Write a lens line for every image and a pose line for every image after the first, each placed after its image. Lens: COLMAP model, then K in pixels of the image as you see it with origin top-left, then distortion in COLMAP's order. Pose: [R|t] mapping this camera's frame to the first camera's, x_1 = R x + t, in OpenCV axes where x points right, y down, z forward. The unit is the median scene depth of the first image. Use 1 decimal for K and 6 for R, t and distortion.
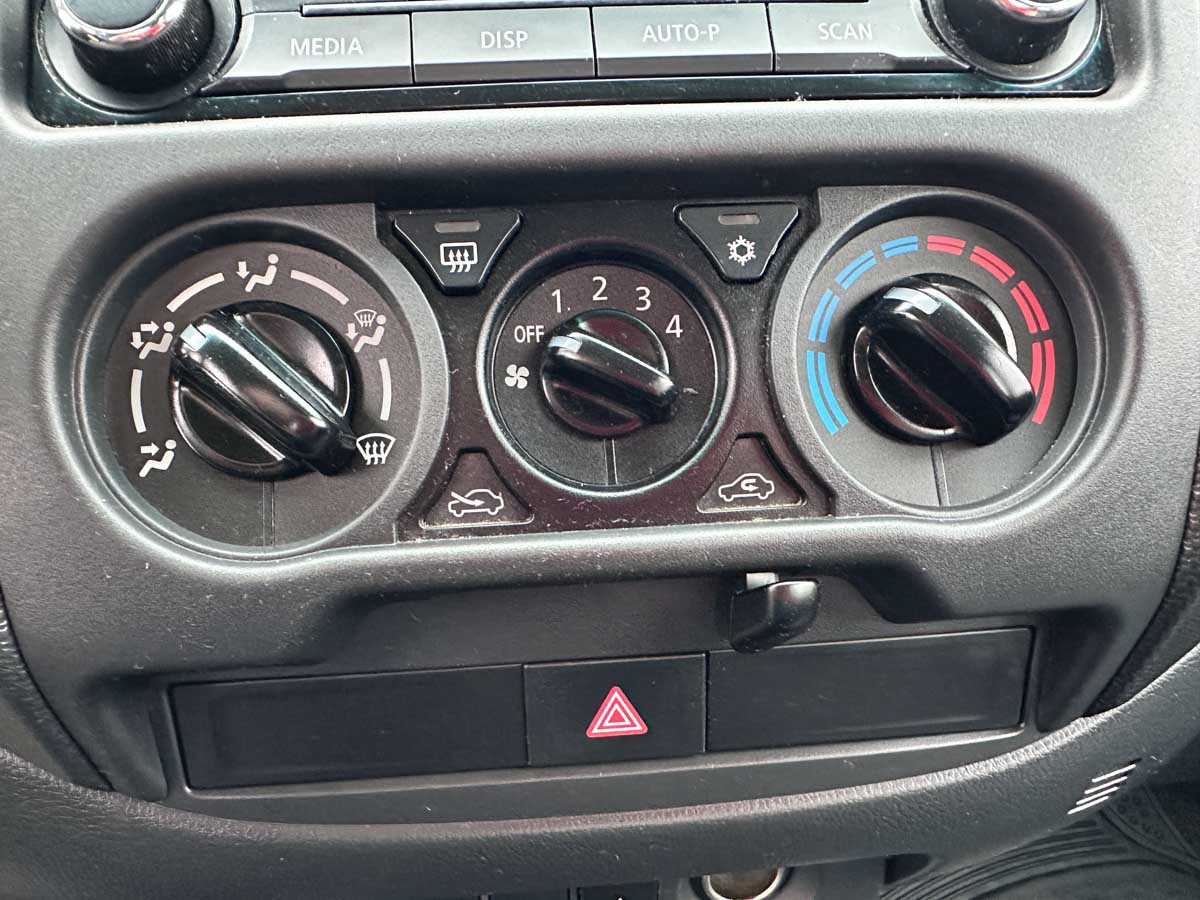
lens RADIAL K [[817.5, 0, 564.5], [0, 817.5, 493.2], [0, 0, 1]] dist [0.006922, -0.000065]
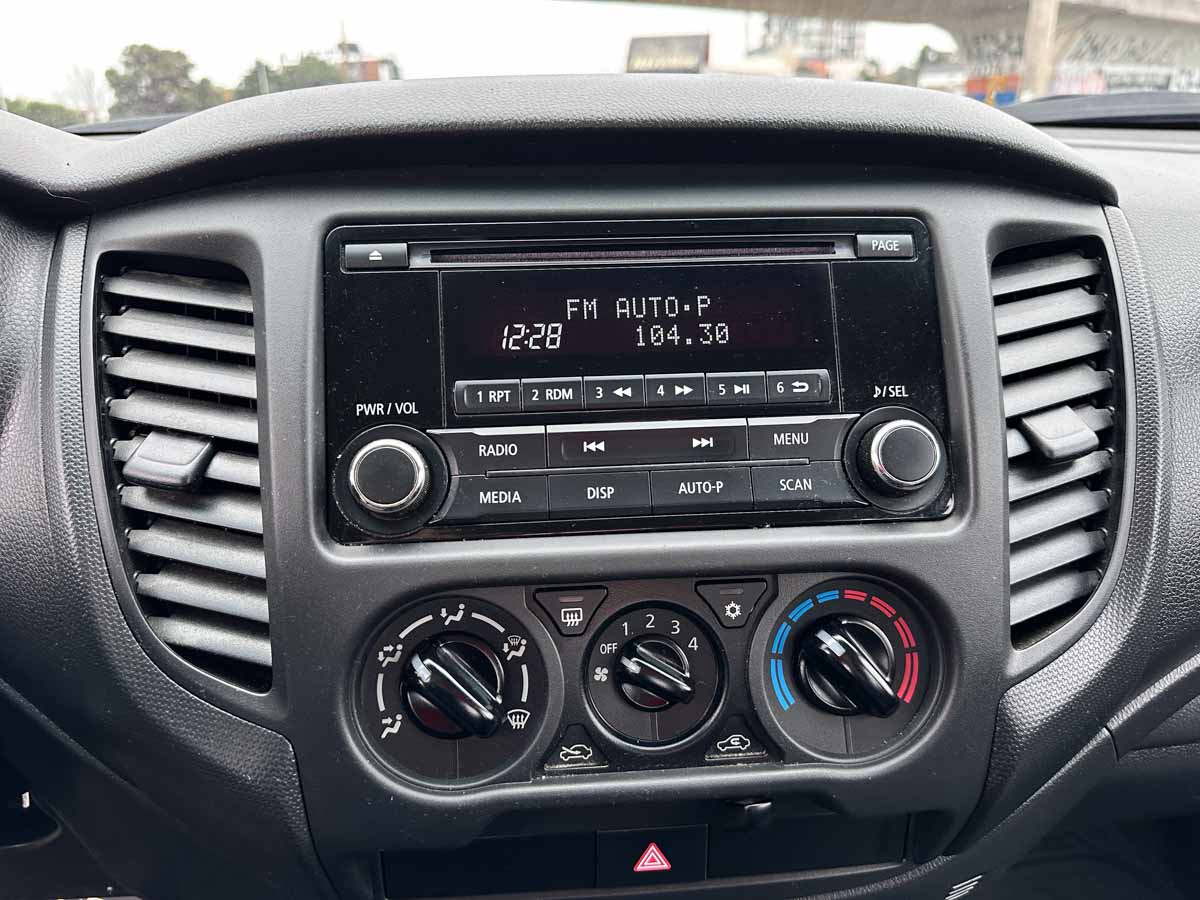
lens RADIAL K [[845.7, 0, 603.1], [0, 845.7, 442.5], [0, 0, 1]] dist [0.167234, -0.297975]
pose [[0.999327, 0.024701, 0.027119, -0.116104], [-0.025391, 0.999354, 0.025430, -0.682031], [-0.026473, -0.026101, 0.999309, -0.787666]]
